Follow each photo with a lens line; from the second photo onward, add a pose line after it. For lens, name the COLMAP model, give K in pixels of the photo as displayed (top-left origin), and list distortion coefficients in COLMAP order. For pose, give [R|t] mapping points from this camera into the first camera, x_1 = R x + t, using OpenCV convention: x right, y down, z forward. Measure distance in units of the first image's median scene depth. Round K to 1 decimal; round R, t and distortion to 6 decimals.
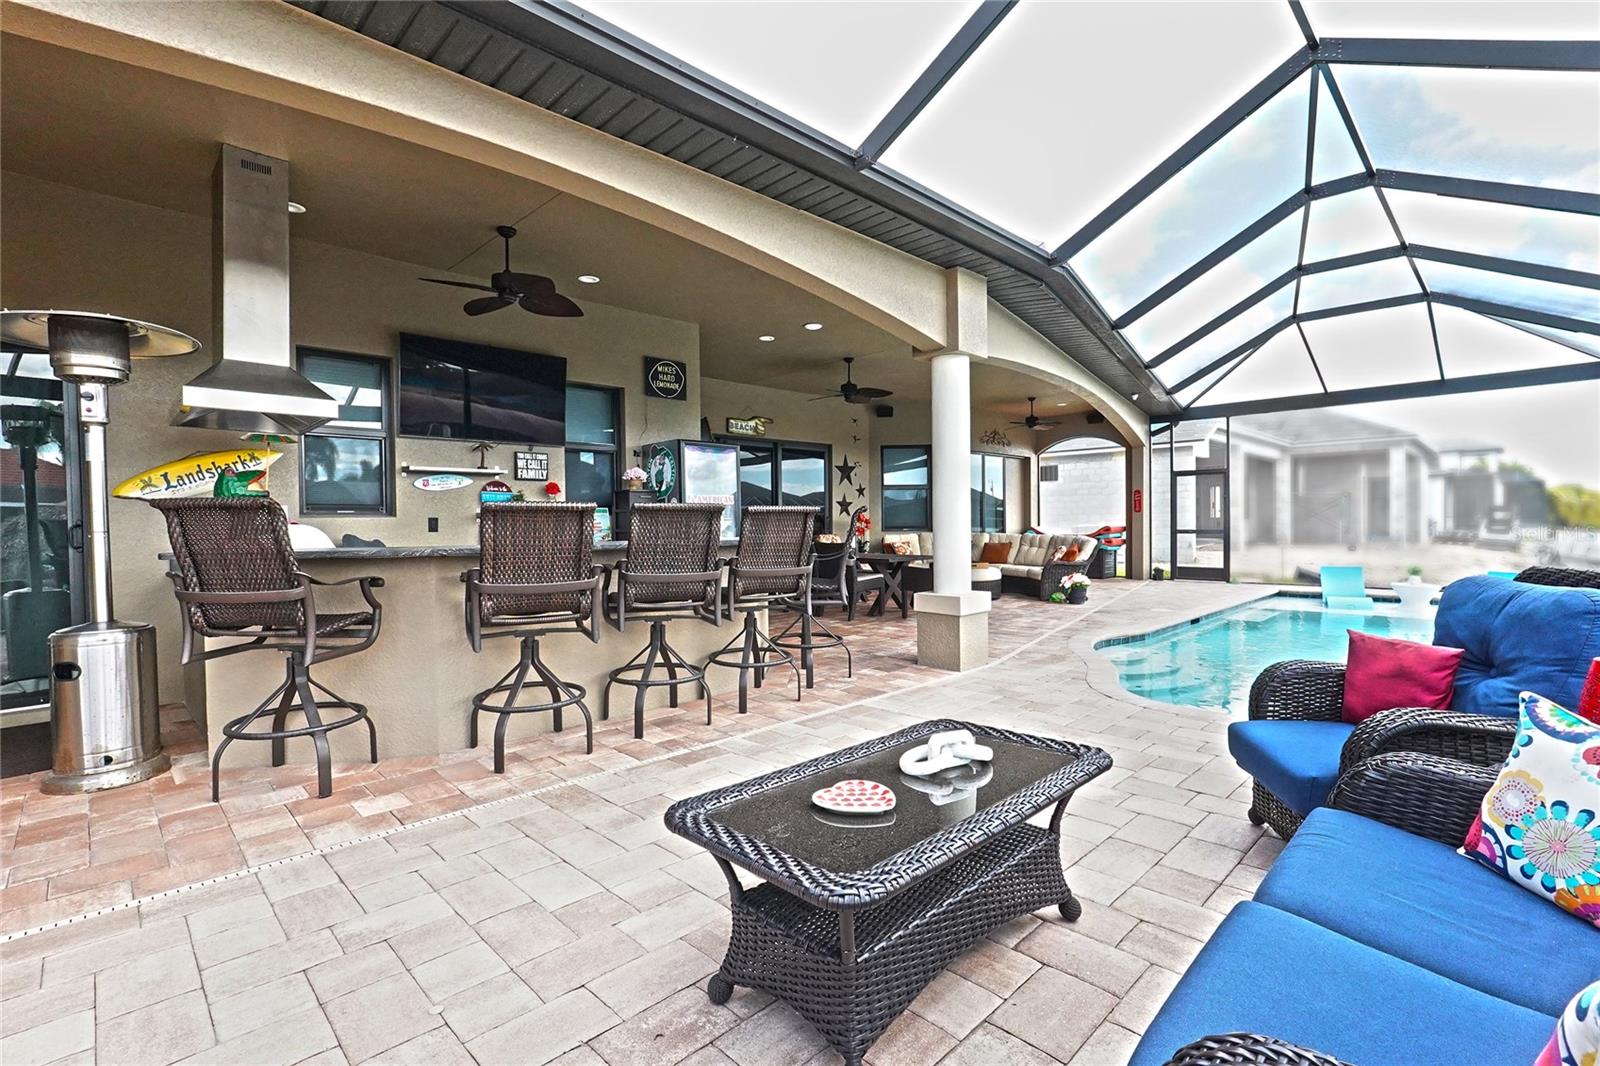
lens RADIAL K [[733.7, 0, 807.8], [0, 733.7, 530.5], [0, 0, 1]] dist [-0.021226, 0.007374]
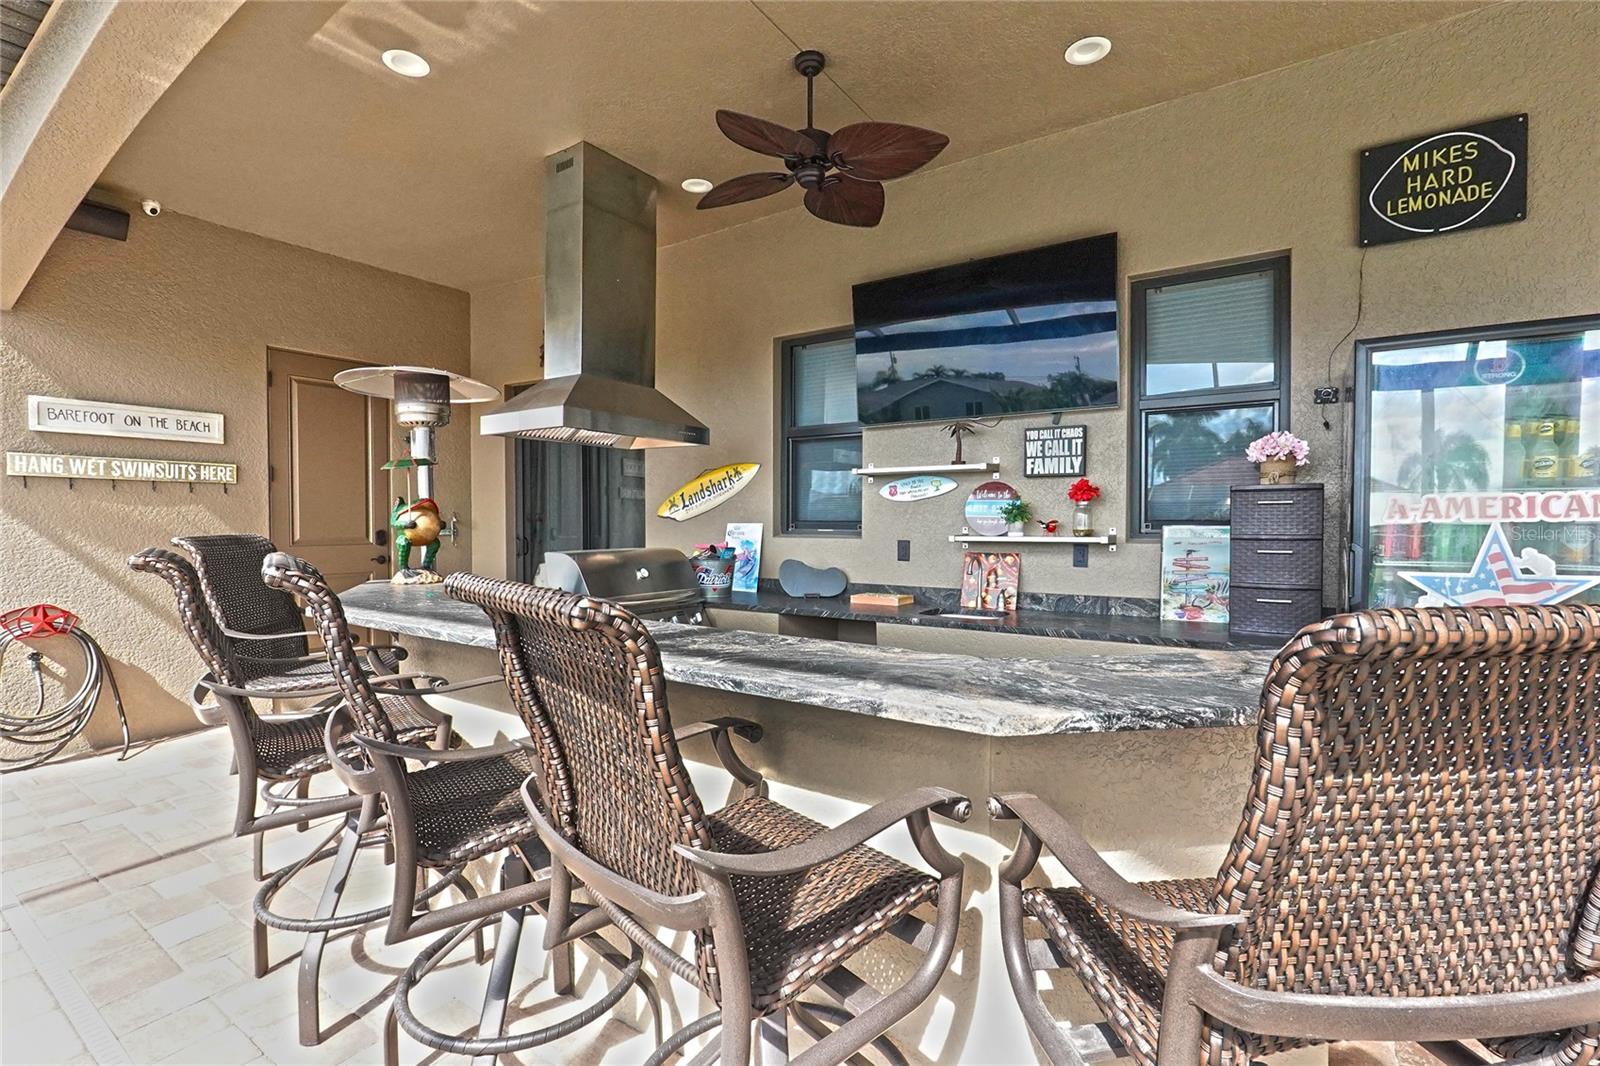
lens RADIAL K [[733.7, 0, 795.7], [0, 733.7, 534.0], [0, 0, 1]] dist [-0.021226, 0.007374]
pose [[0.175973, 0.031307, -0.983897, 0.117198], [-0.013126, 0.999480, 0.029456, -0.033035], [0.984307, 0.007732, 0.176293, 0.600332]]
